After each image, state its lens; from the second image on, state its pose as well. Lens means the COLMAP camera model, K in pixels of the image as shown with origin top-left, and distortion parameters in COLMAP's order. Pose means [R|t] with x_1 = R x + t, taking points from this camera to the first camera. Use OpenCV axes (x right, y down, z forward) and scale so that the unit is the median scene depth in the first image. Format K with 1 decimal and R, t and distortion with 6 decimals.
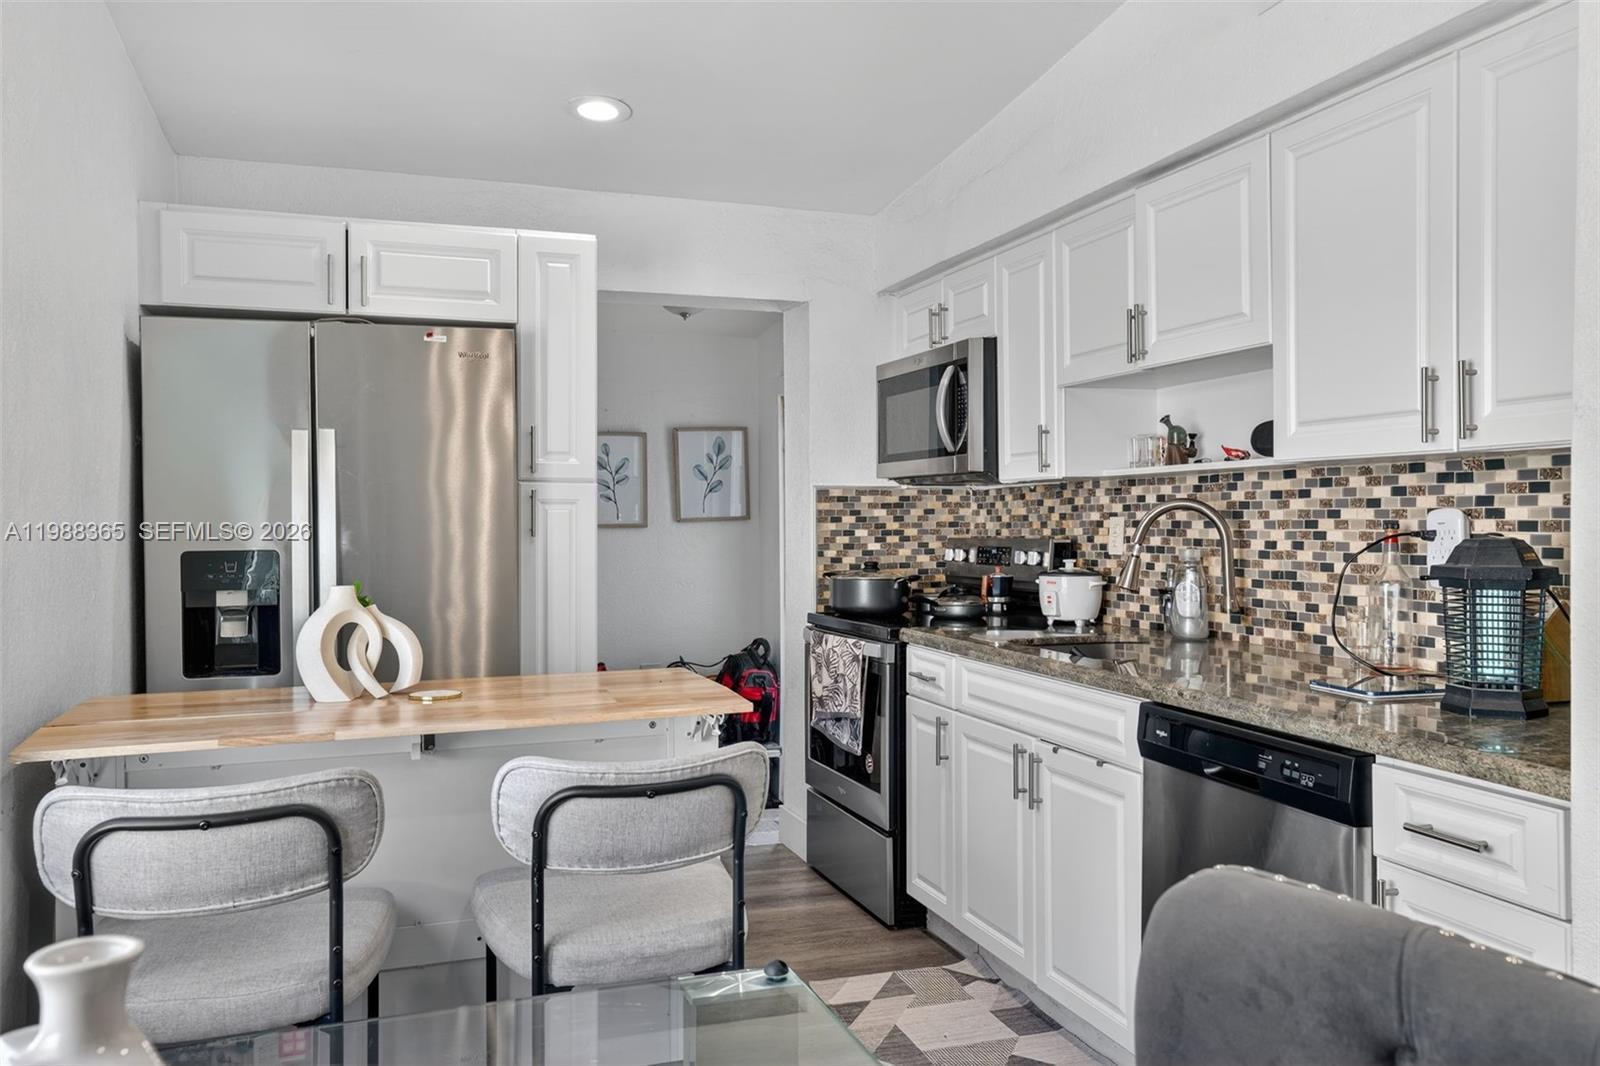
lens RADIAL K [[1232.9, 0, 800.0], [0, 1232.9, 533.0], [0, 0, 1]] dist [0.044389, -0.001763]
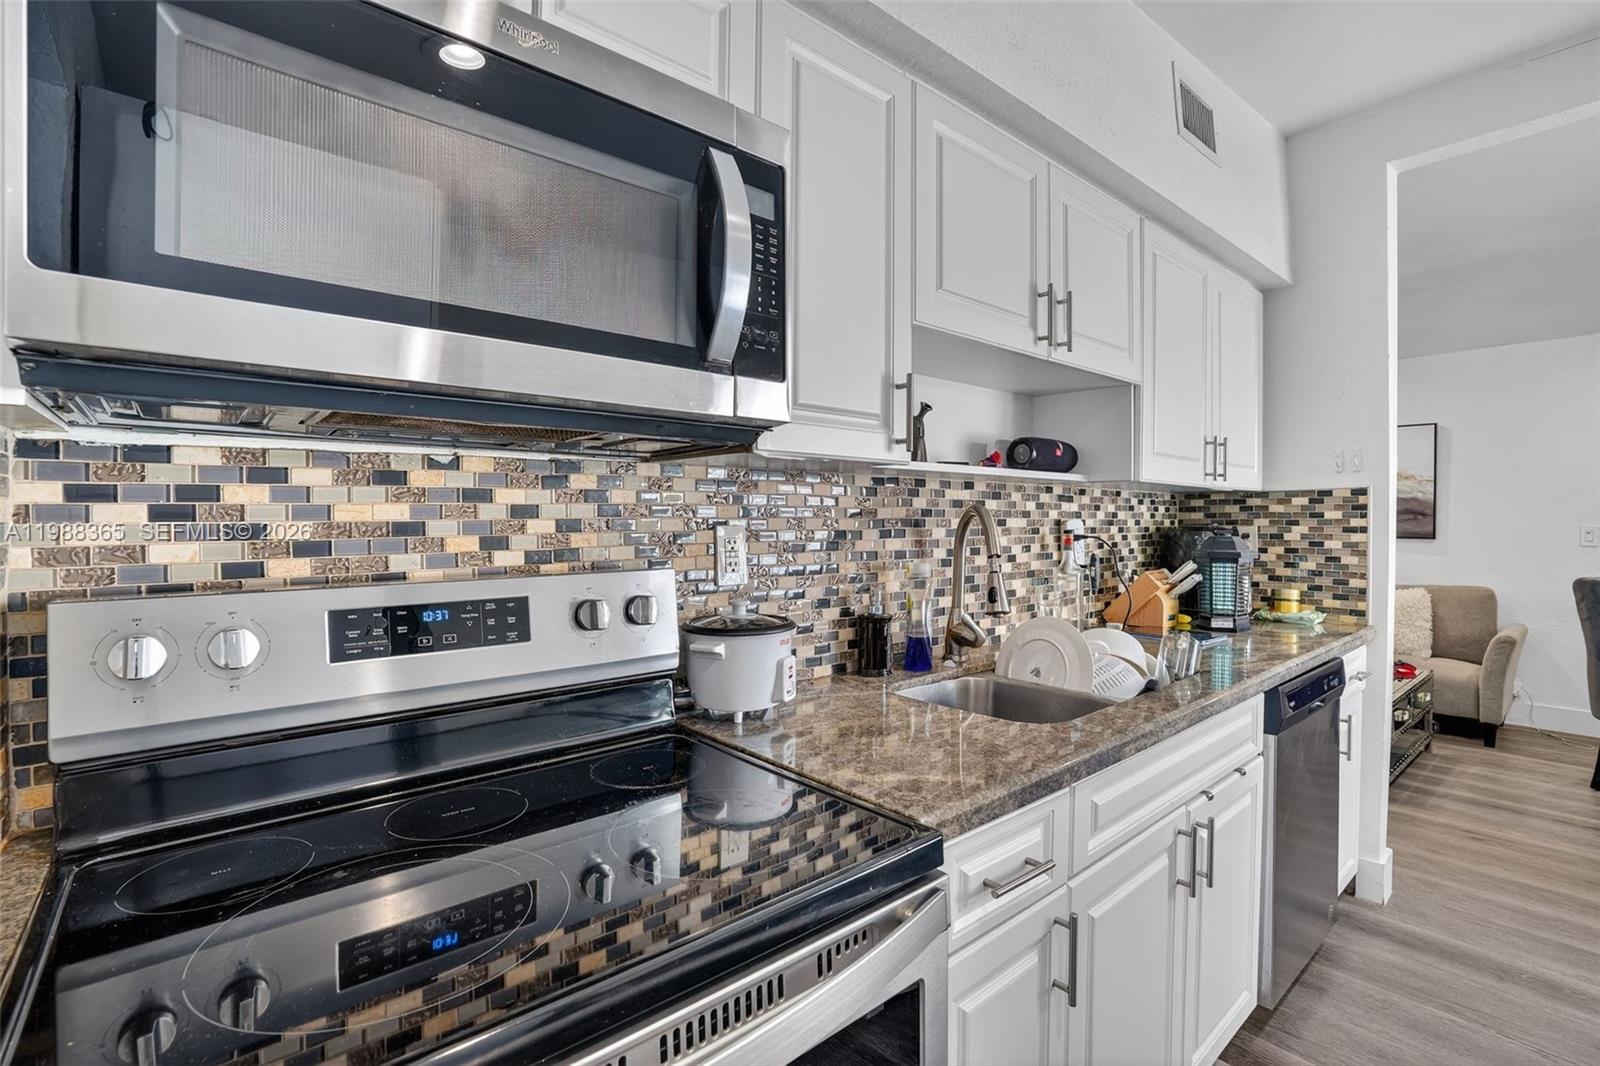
lens RADIAL K [[722.2, 0, 797.7], [0, 722.2, 528.1], [0, 0, 1]] dist [-0.038627, 0.000749]
pose [[-0.367021, -0.008199, 0.930177, -0.117222], [0.010529, 0.999860, 0.012968, -0.018106], [-0.930153, 0.014553, -0.366883, 1.229123]]
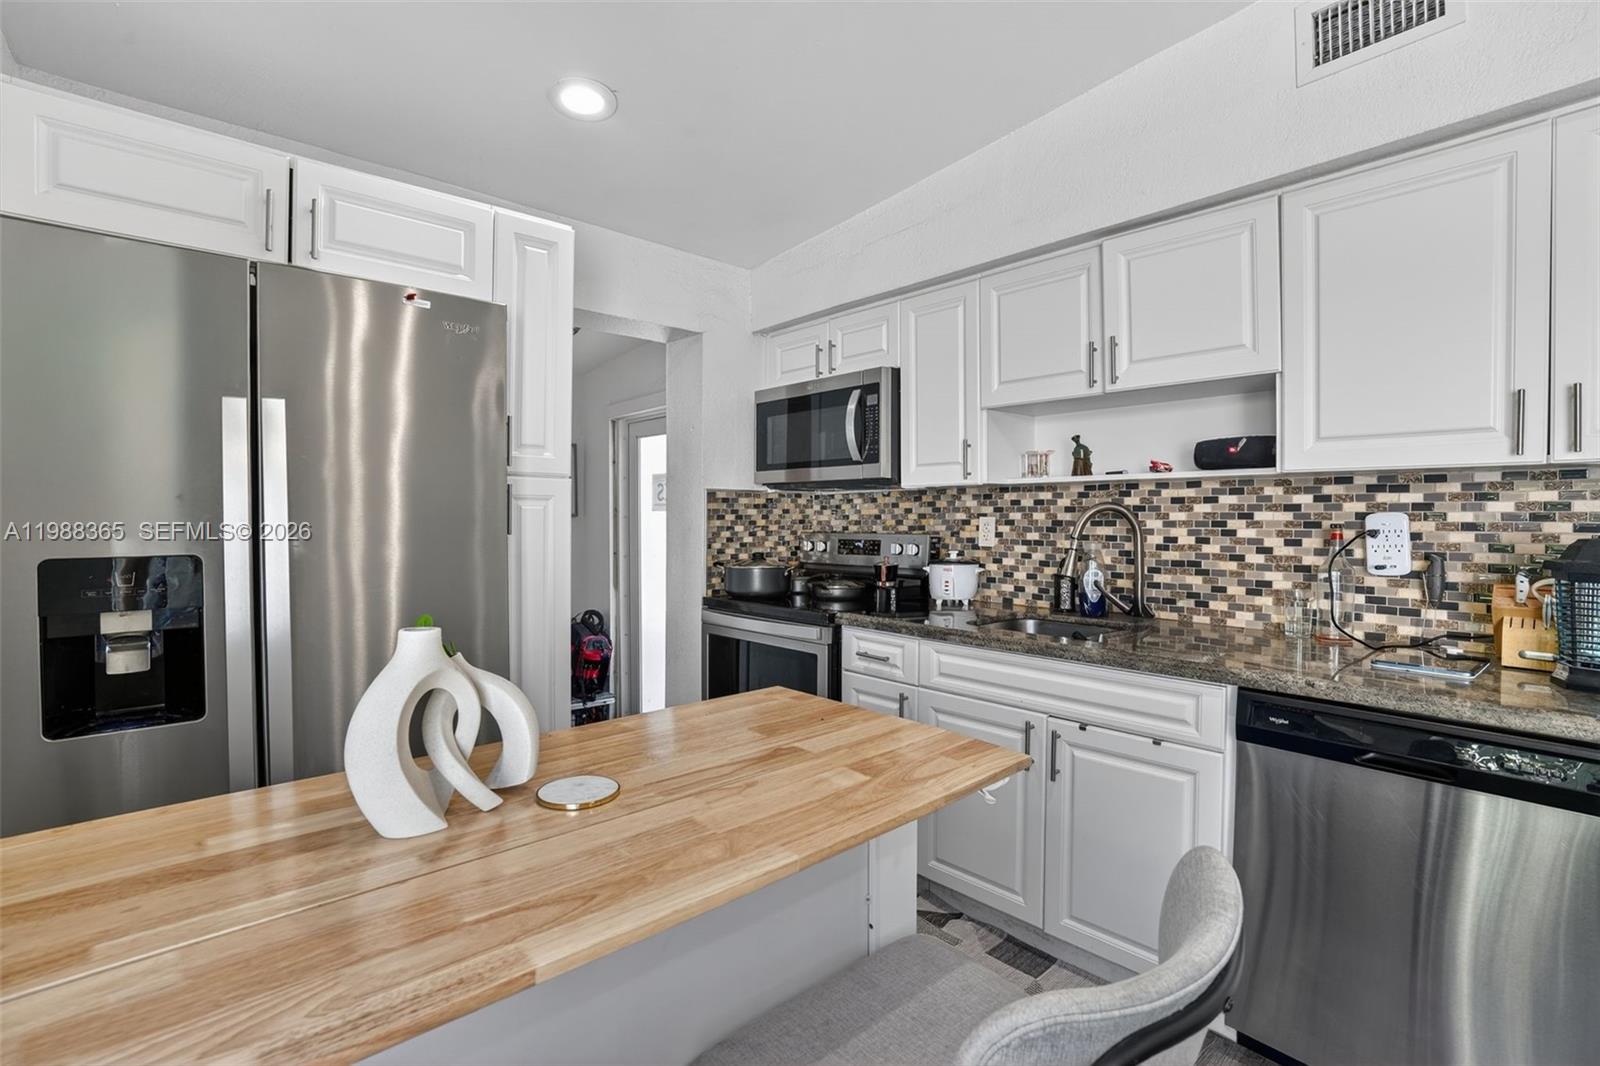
lens RADIAL K [[722.2, 0, 797.7], [0, 722.2, 528.1], [0, 0, 1]] dist [-0.038627, 0.000749]
pose [[0.919114, -0.000663, 0.393991, -0.239427], [-0.001102, 0.999990, 0.004253, -0.004712], [-0.393990, -0.004343, 0.919104, 0.439113]]
